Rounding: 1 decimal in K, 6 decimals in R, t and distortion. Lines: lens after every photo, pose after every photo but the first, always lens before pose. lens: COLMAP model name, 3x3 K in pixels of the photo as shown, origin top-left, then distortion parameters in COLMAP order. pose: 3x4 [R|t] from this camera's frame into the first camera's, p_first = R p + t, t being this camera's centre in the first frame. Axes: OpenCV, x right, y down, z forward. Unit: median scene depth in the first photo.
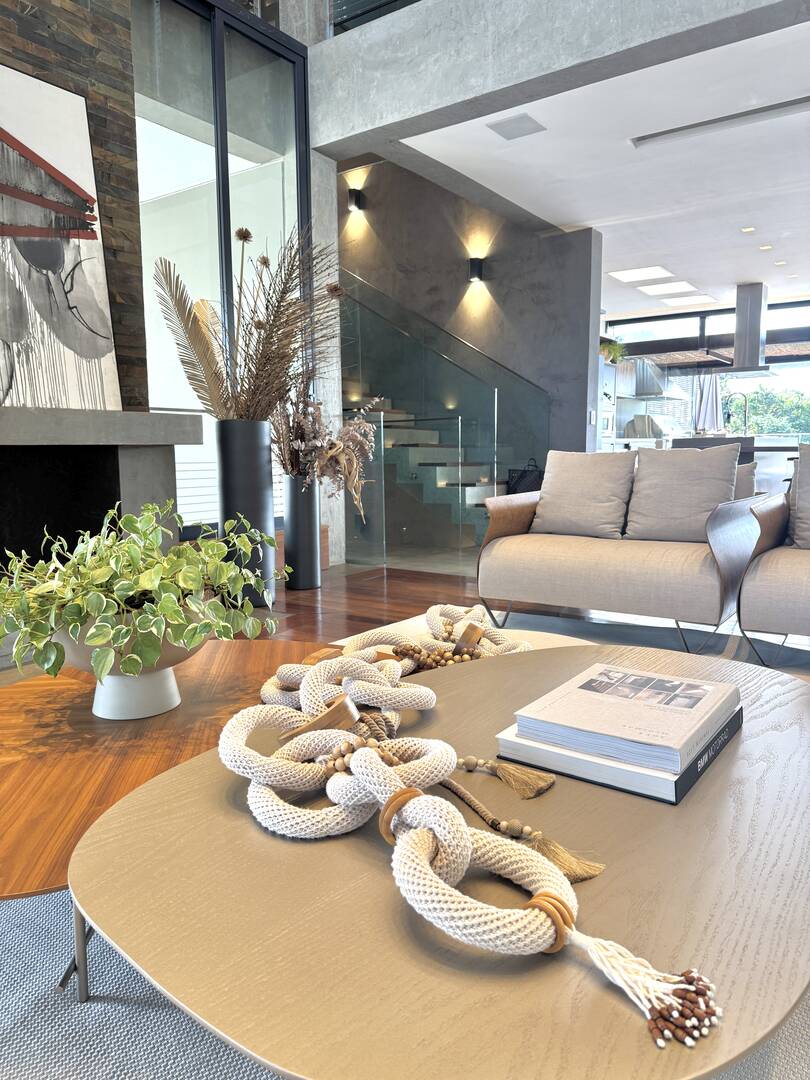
lens RADIAL K [[757.7, 0, 404.8], [0, 757.7, 539.0], [0, 0, 1]] dist [0.033323, -0.040832]
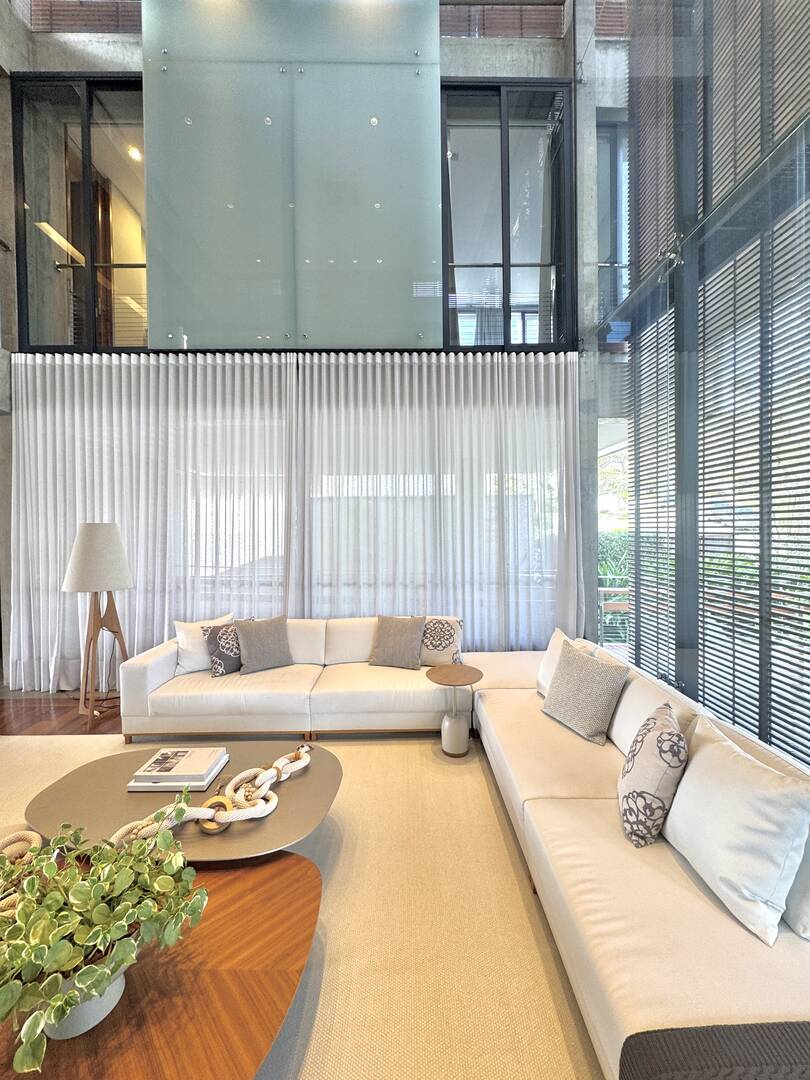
lens RADIAL K [[430.3, 0, 405.6], [0, 430.3, 540.2], [0, 0, 1]] dist [-0.006357, -0.000398]
pose [[-0.589347, -0.000513, 0.807880, -0.571091], [0.112648, 0.990179, 0.082805, -0.248680], [-0.799988, 0.139807, -0.583501, 0.407034]]
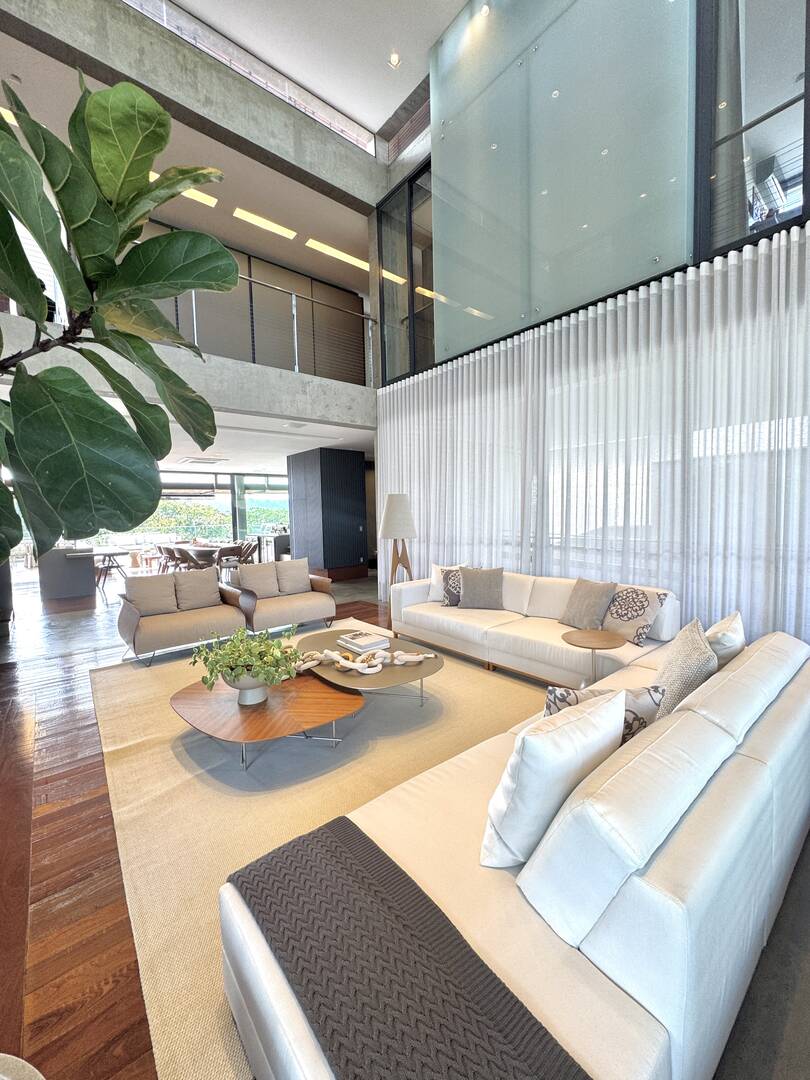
lens RADIAL K [[430.3, 0, 401.2], [0, 430.3, 538.4], [0, 0, 1]] dist [-0.006357, -0.000398]
pose [[0.267309, -0.054203, 0.962085, -0.800692], [0.134249, 0.990775, 0.018519, -0.155605], [-0.954213, 0.124208, 0.272120, -0.025342]]
